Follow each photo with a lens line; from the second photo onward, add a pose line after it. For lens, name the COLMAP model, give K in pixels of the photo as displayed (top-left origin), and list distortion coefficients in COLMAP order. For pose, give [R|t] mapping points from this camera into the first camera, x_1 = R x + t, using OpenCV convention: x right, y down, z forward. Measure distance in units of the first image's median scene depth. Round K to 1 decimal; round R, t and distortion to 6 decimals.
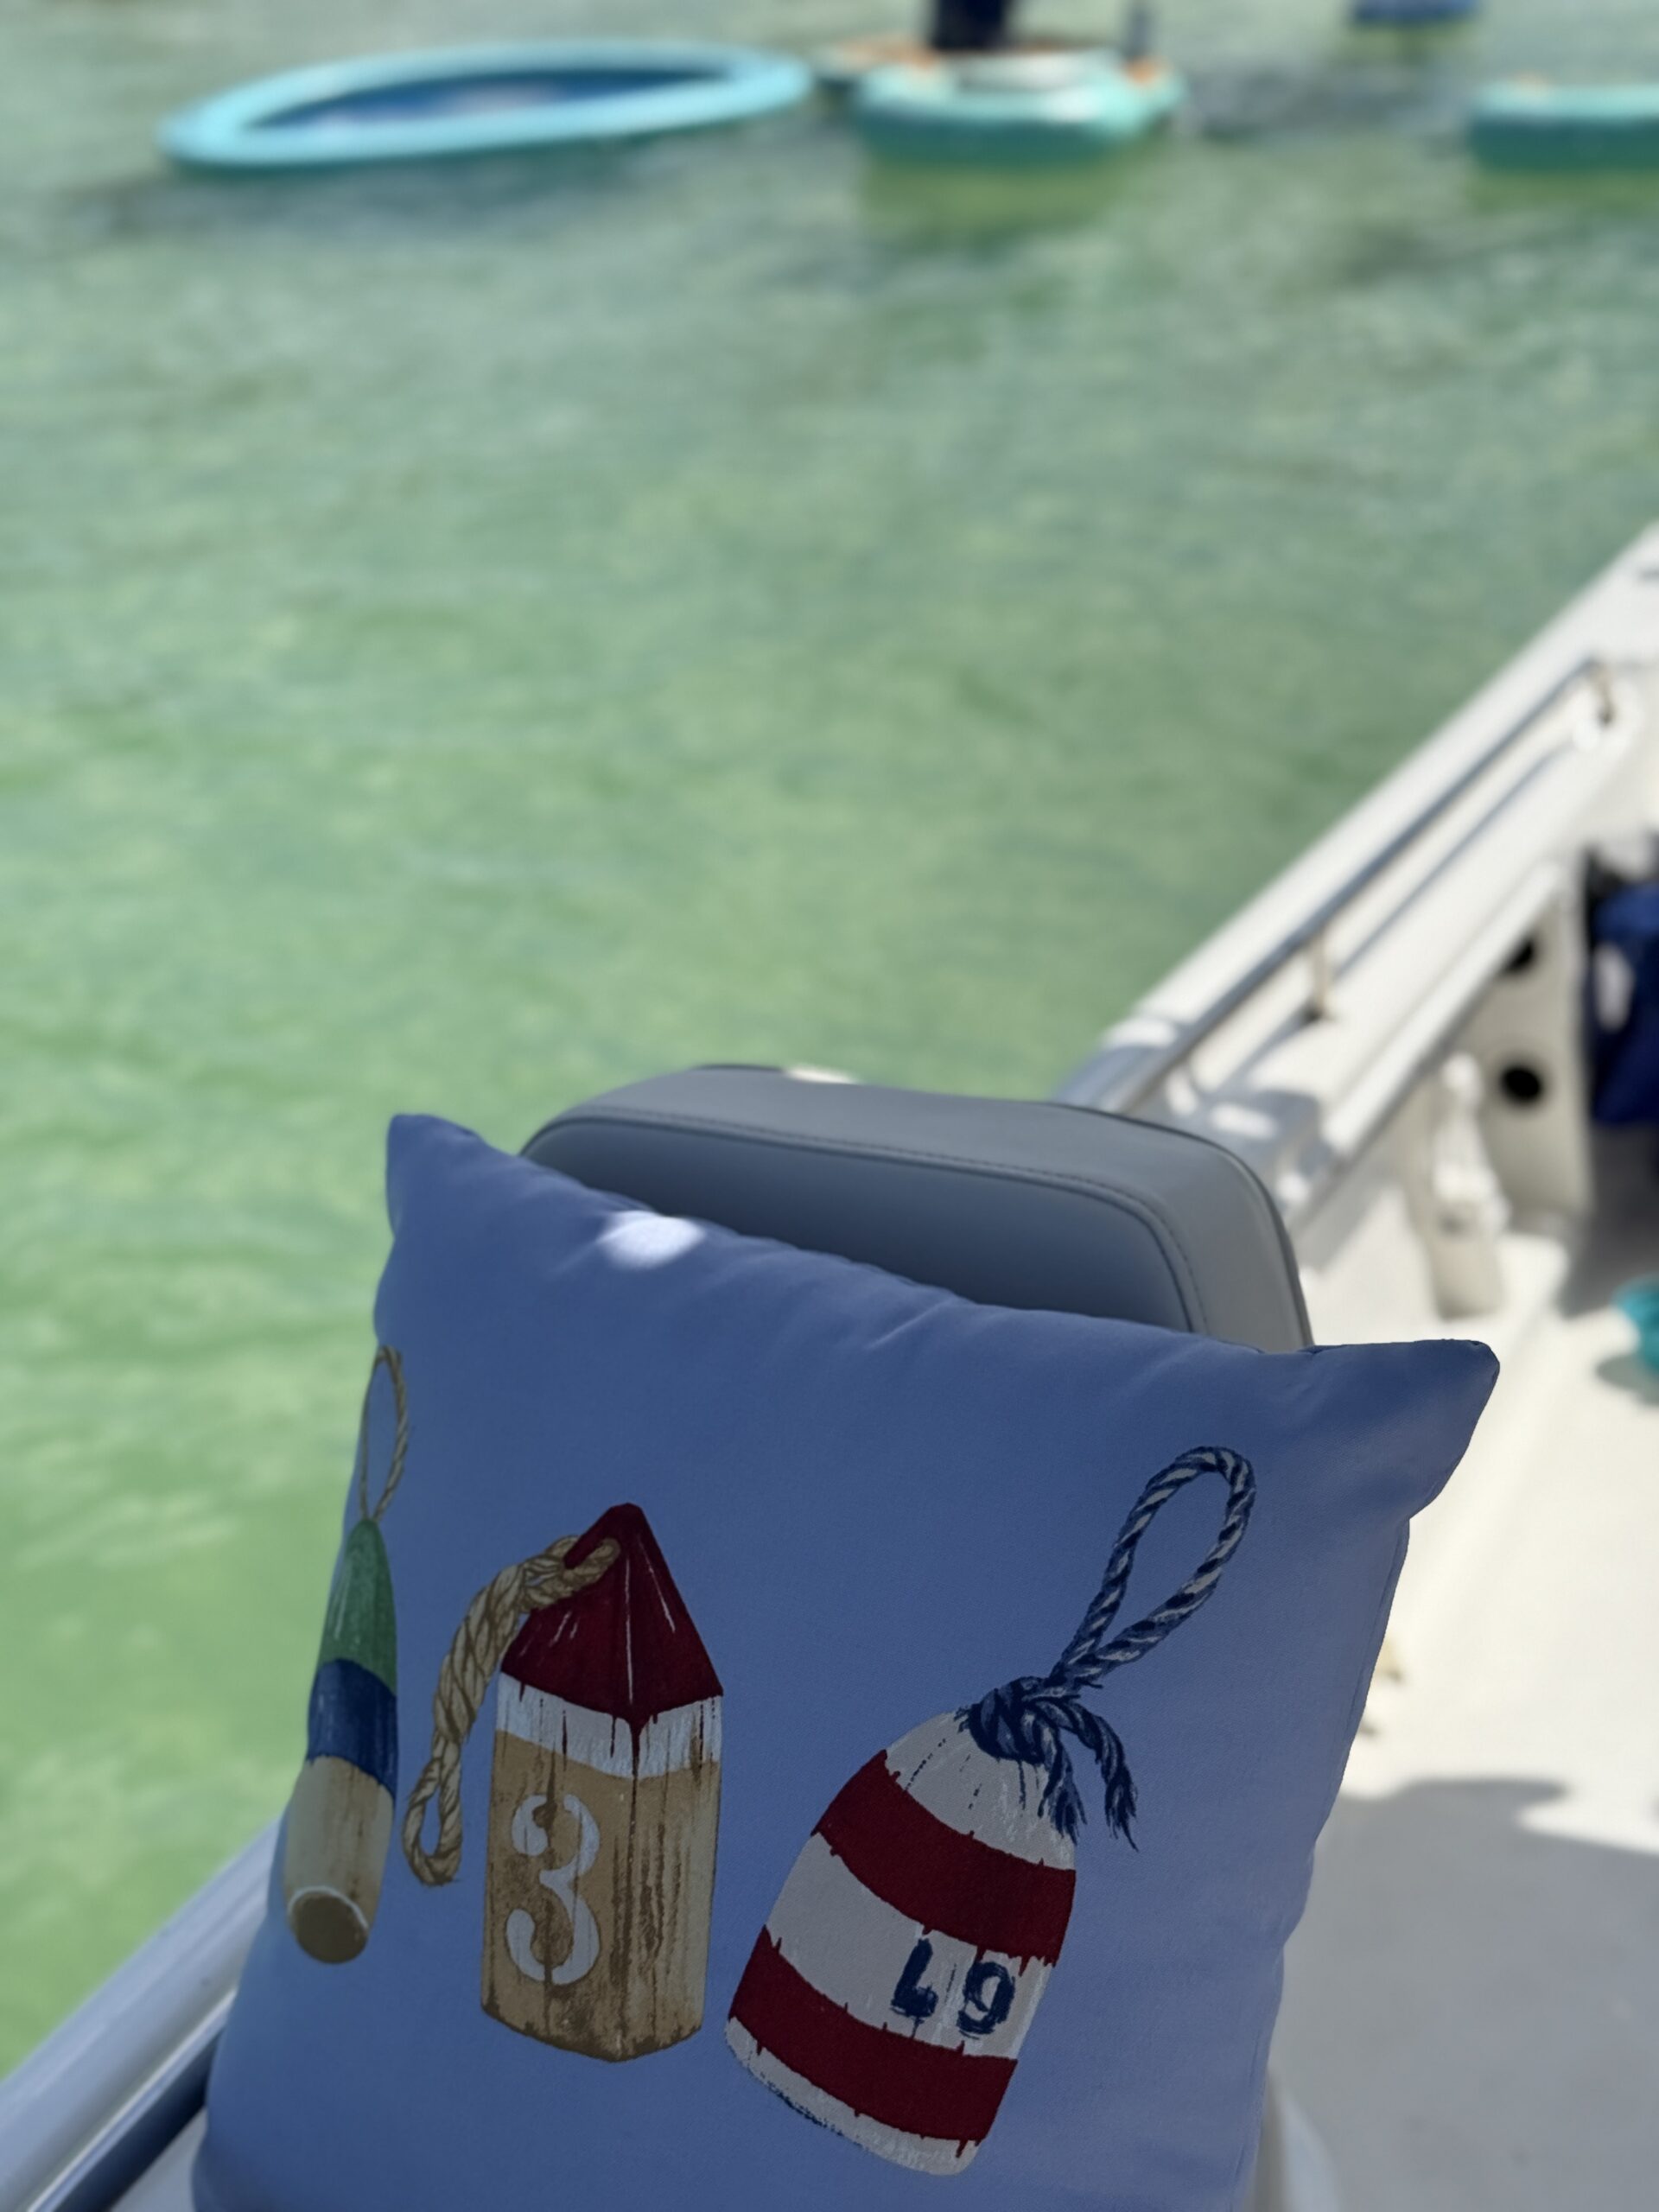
lens RADIAL K [[3073.2, 0, 824.0], [0, 3073.2, 1107.3], [0, 0, 1]] dist [0.119025, 0.004412]
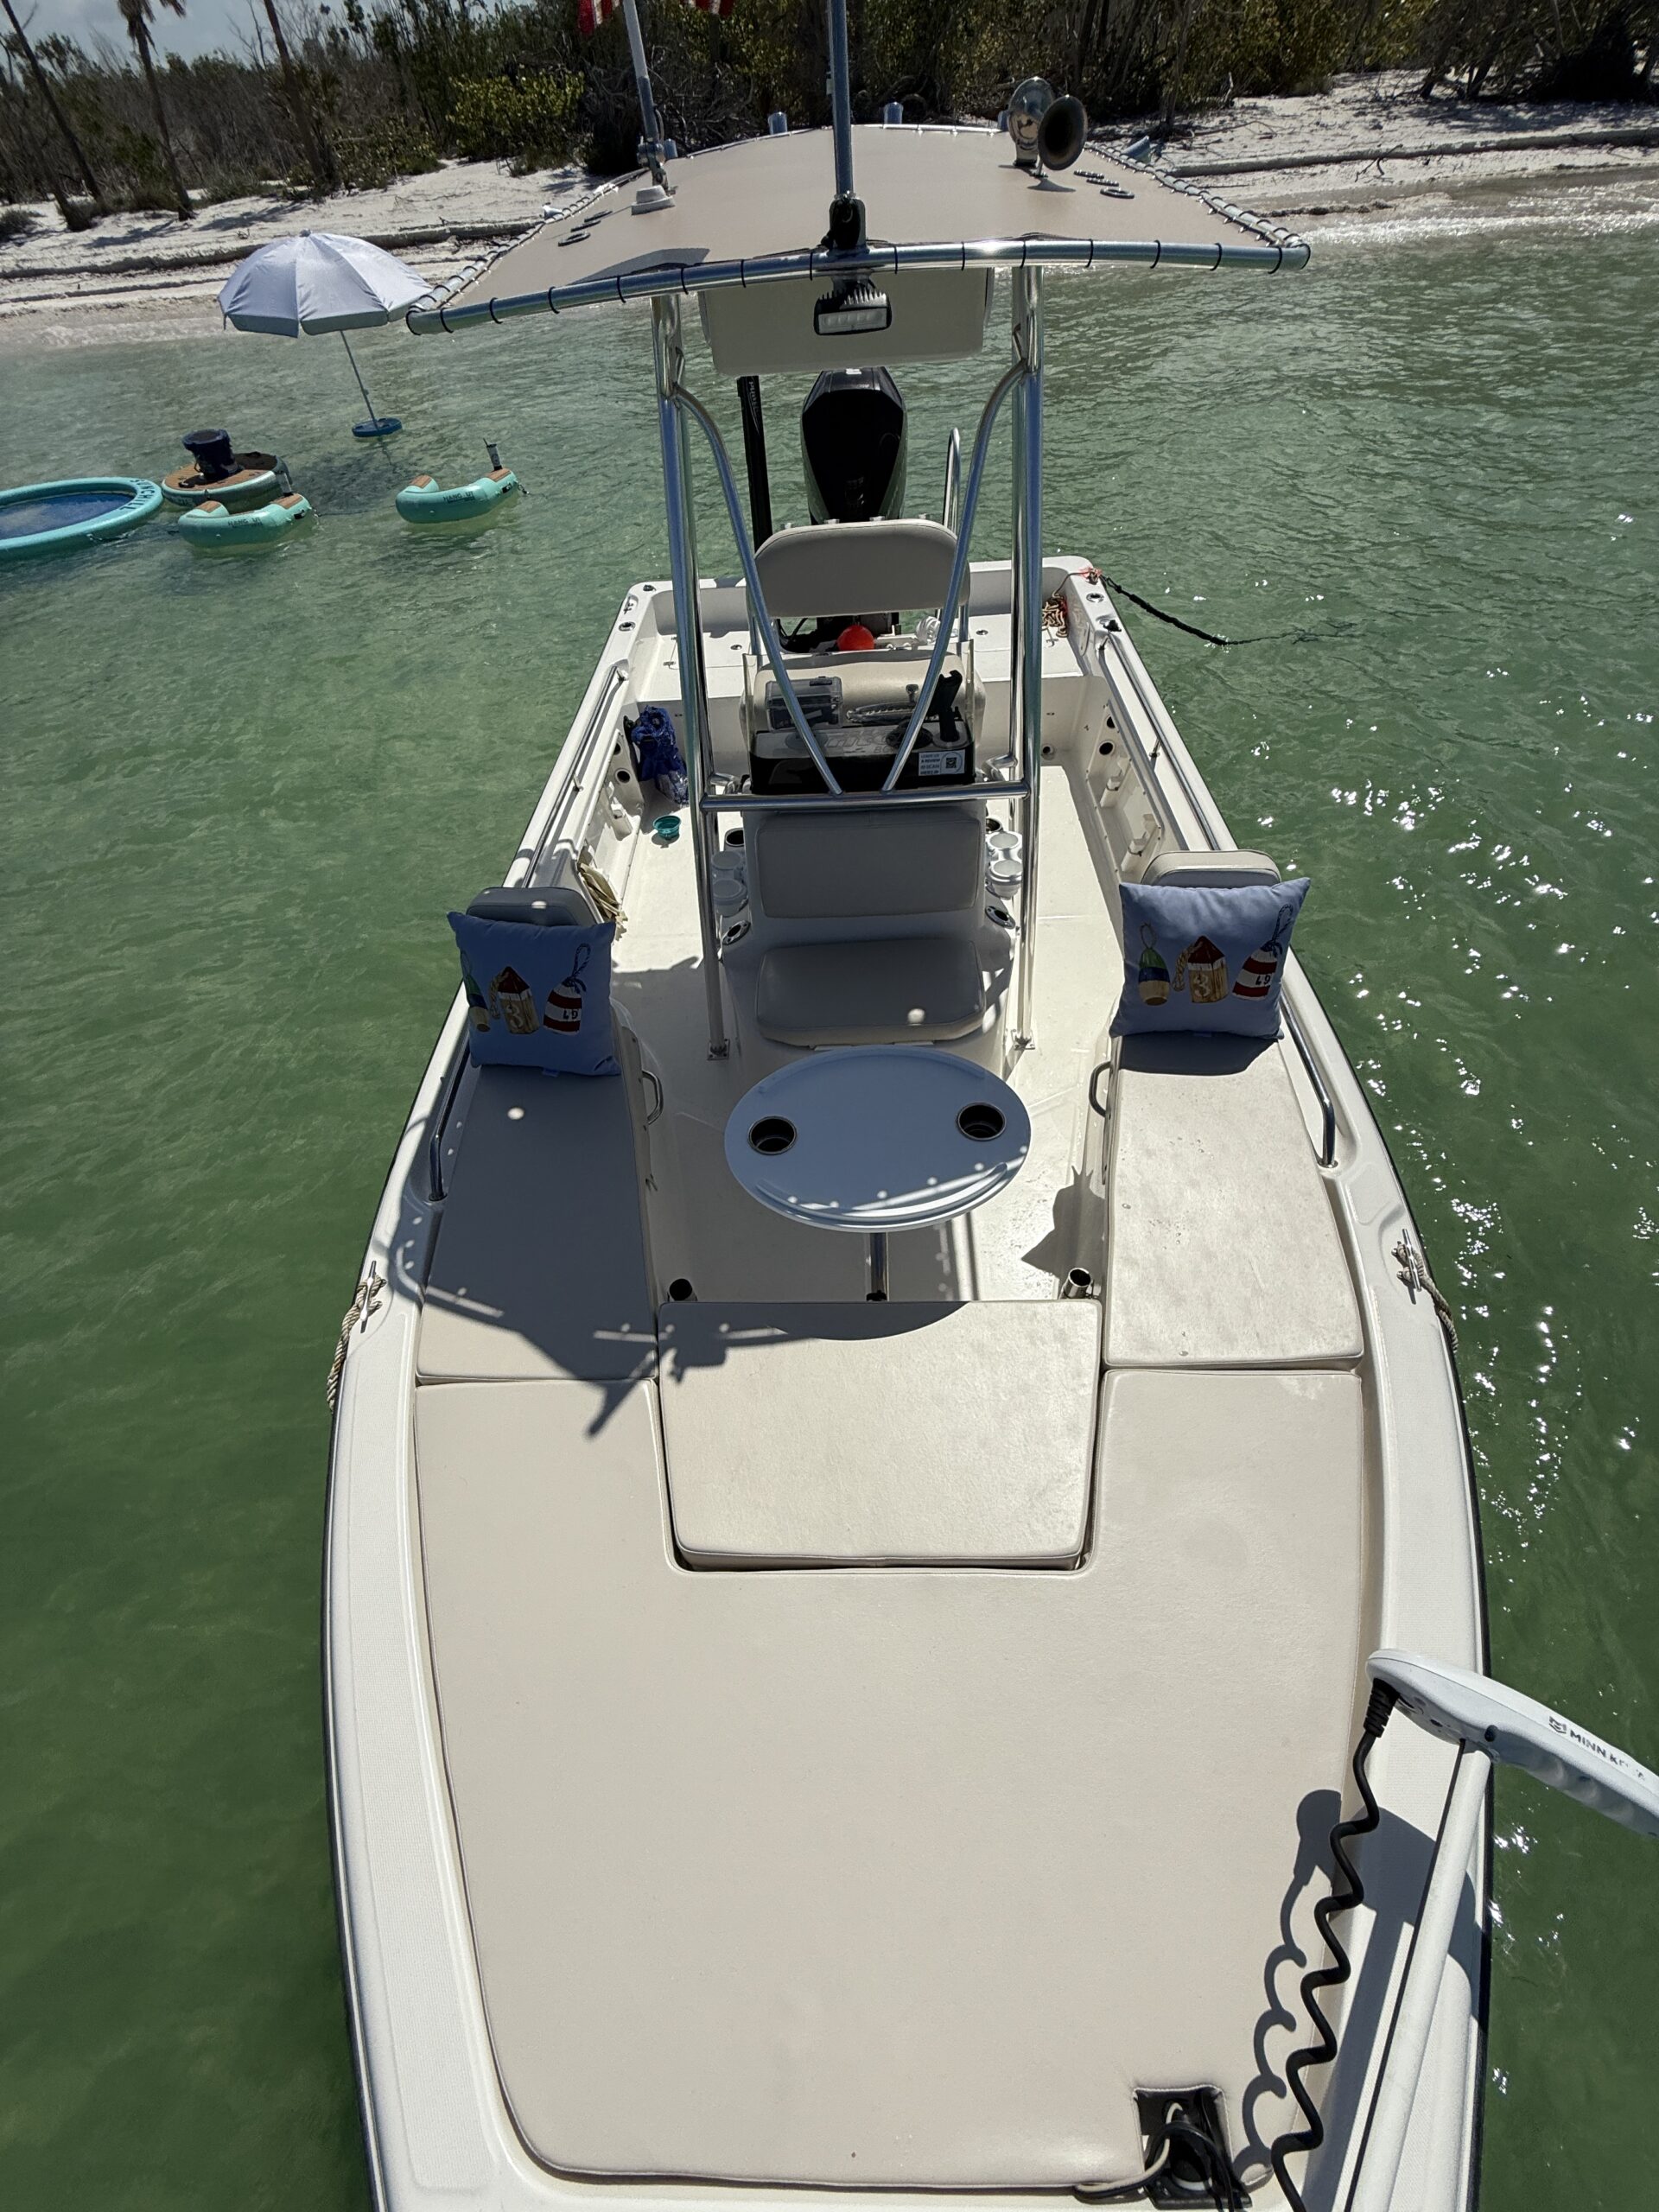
lens RADIAL K [[898.6, 0, 842.4], [0, 898.6, 1096.1], [0, 0, 1]] dist [-0.000435, 0.000034]
pose [[0.904776, -0.305587, 0.296641, -0.074339], [0.138829, 0.870106, 0.472907, -0.526883], [-0.402624, -0.386693, 0.829676, -1.282854]]
